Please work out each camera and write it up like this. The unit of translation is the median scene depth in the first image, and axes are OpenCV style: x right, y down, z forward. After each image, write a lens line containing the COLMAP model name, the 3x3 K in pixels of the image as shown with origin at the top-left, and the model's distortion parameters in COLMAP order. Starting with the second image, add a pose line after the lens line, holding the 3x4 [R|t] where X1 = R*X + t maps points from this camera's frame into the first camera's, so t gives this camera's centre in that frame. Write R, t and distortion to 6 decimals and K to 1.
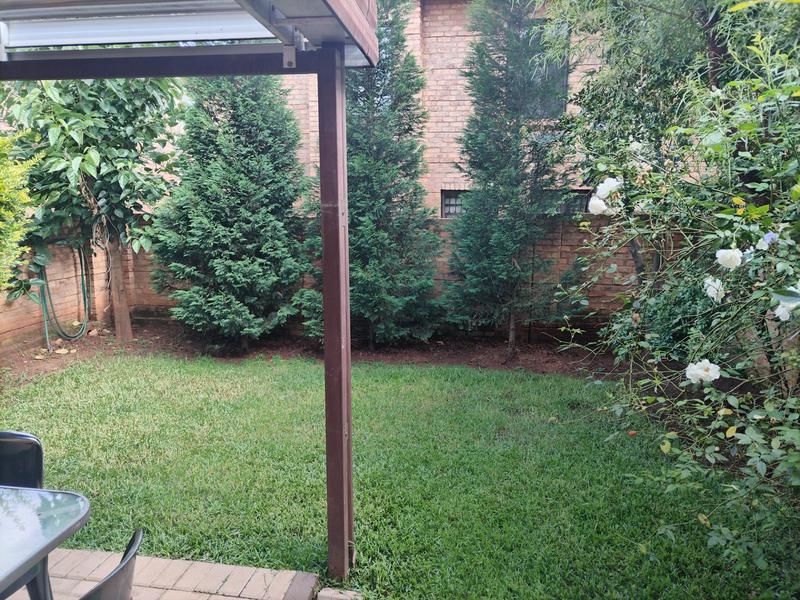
lens RADIAL K [[595.0, 0, 401.2], [0, 595.0, 299.2], [0, 0, 1]] dist [0.034424, -0.019066]
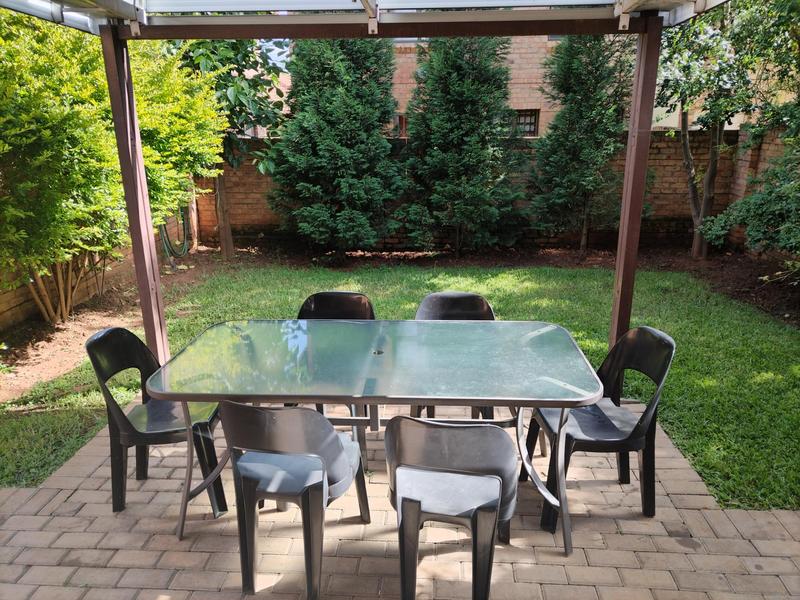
lens RADIAL K [[595.0, 0, 399.2], [0, 595.0, 297.4], [0, 0, 1]] dist [0.034424, -0.019066]
pose [[0.995637, -0.039110, 0.084724, -0.300475], [0.028284, 0.991703, 0.125403, 0.017521], [-0.088925, -0.122460, 0.988482, -0.145287]]
